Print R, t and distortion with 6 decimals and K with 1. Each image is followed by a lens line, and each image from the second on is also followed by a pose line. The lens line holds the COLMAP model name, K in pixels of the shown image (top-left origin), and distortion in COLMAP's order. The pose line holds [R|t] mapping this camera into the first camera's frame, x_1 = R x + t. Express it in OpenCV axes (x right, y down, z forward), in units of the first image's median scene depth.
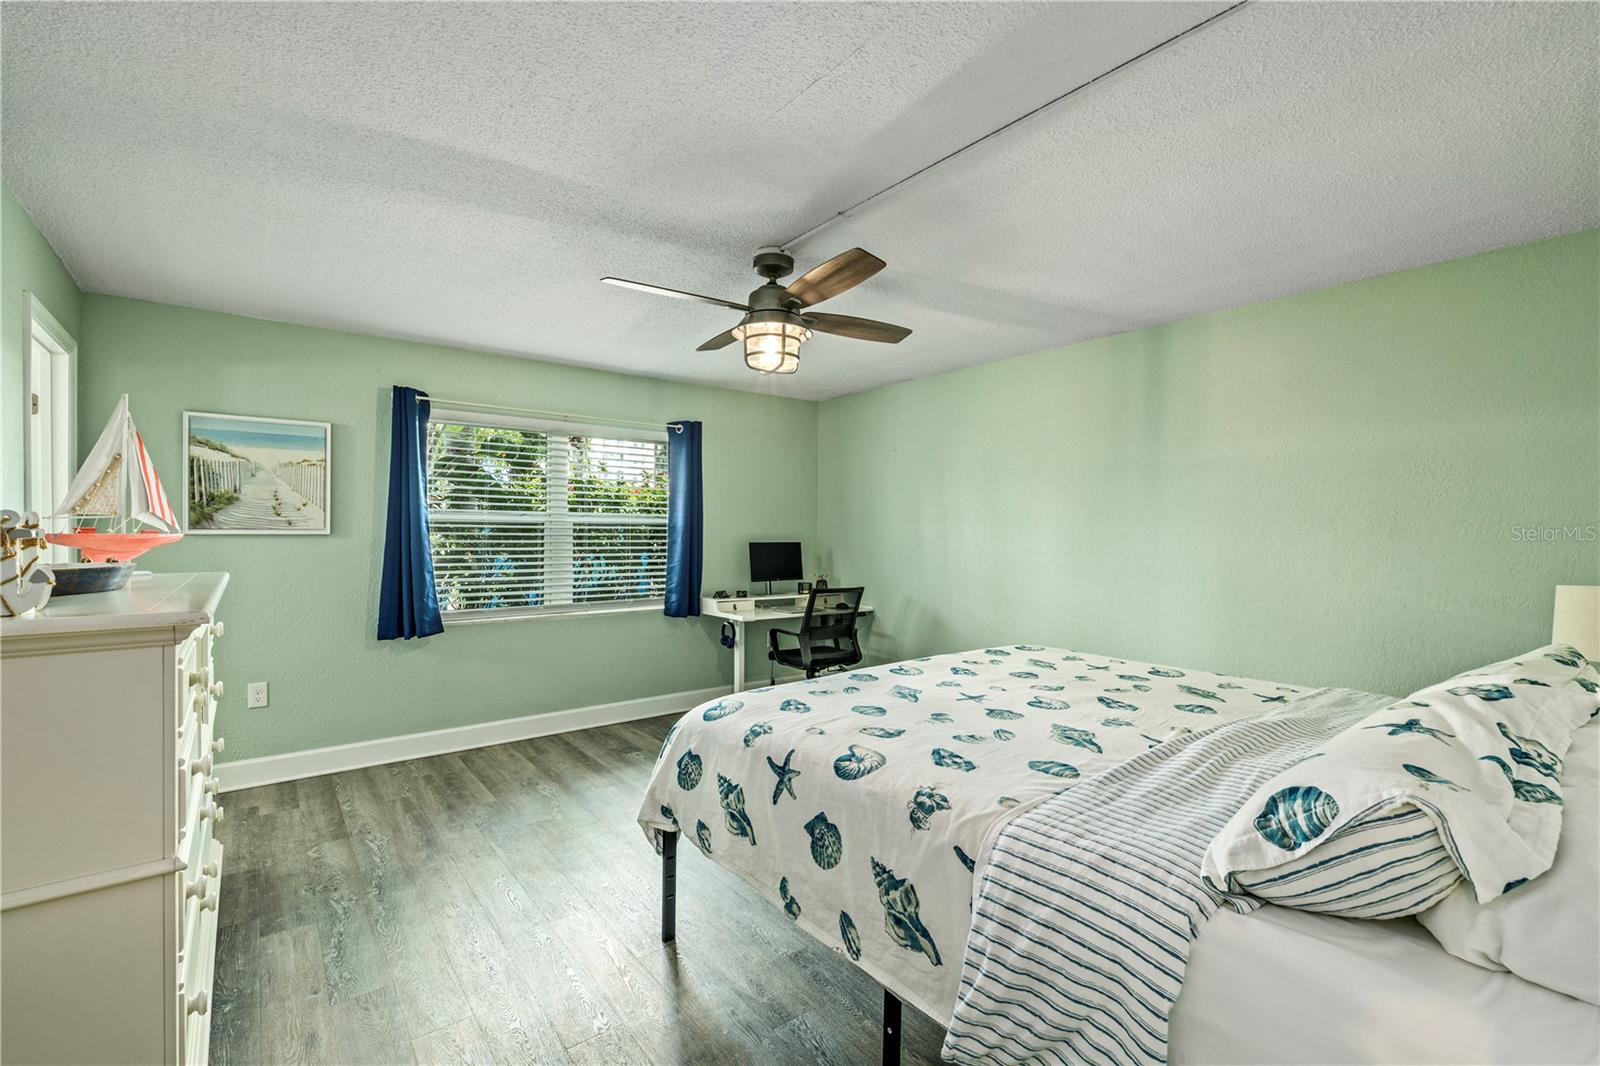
lens RADIAL K [[707.7, 0, 800.1], [0, 707.7, 527.4], [0, 0, 1]] dist [-0.002542, -0.000721]
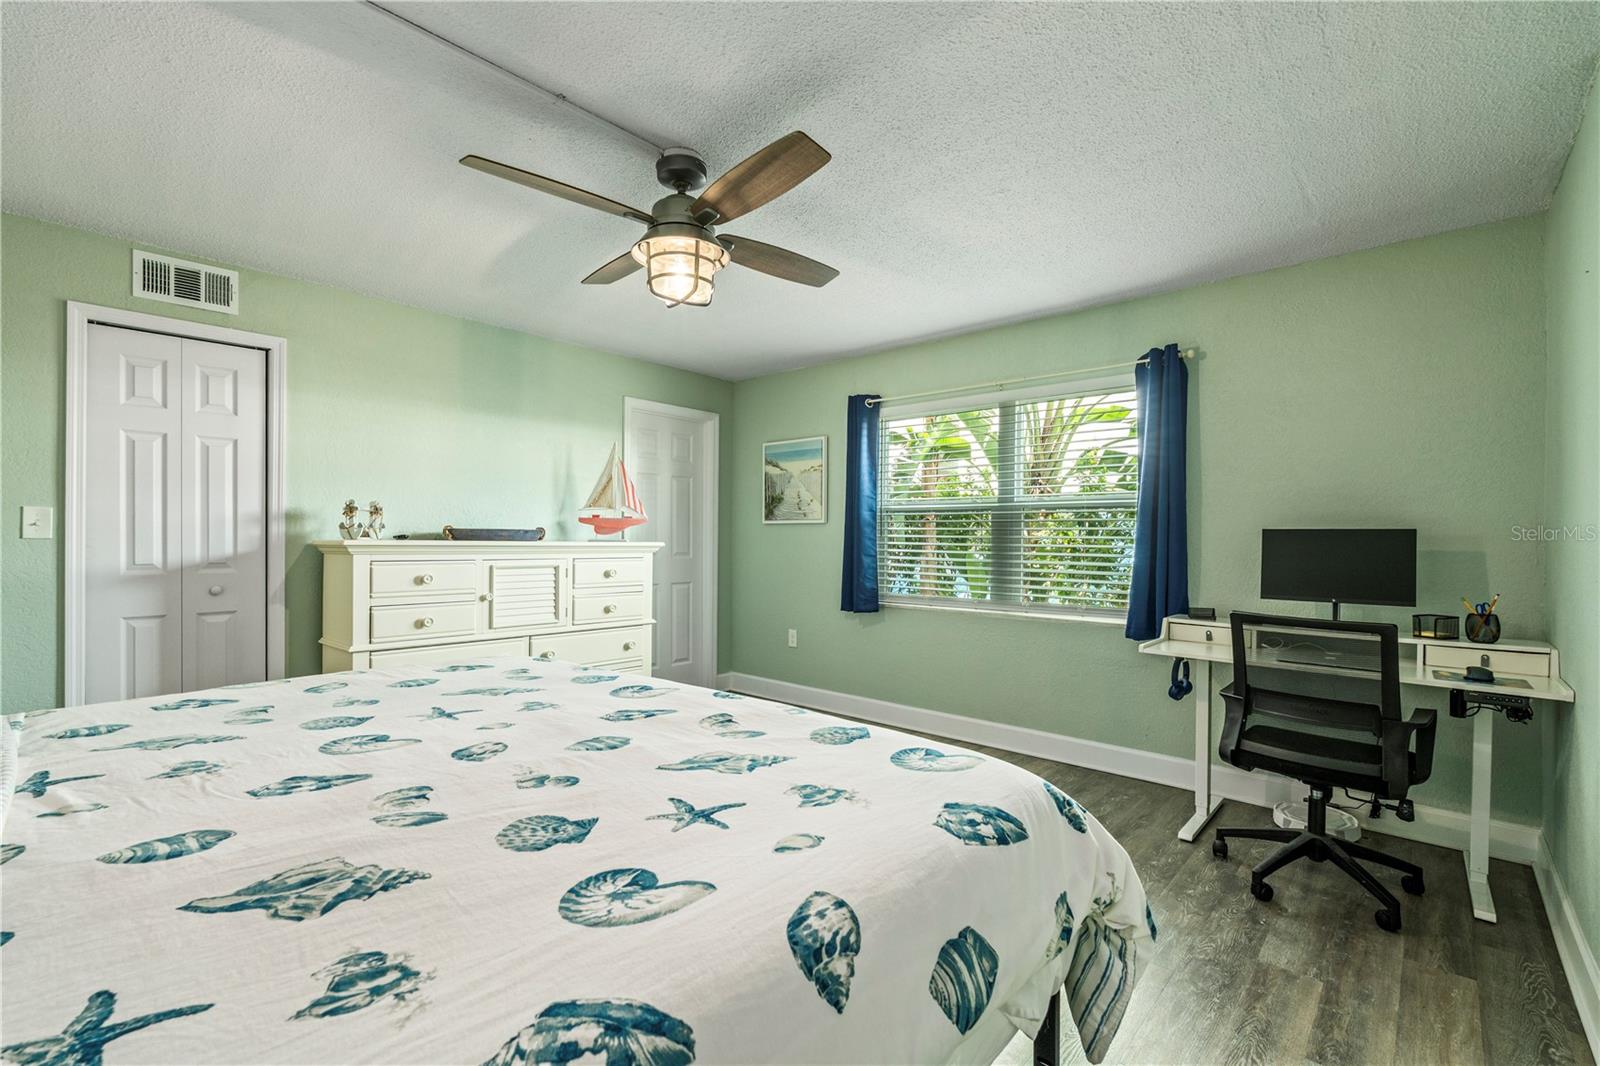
lens RADIAL K [[694.1, 0, 842.7], [0, 694.1, 539.6], [0, 0, 1]] dist [0.010799, -0.000172]
pose [[0.200923, -0.008336, -0.979572, 0.625901], [-0.003480, 0.999951, -0.009223, 0.056246], [0.979601, 0.005262, 0.200884, 0.860958]]
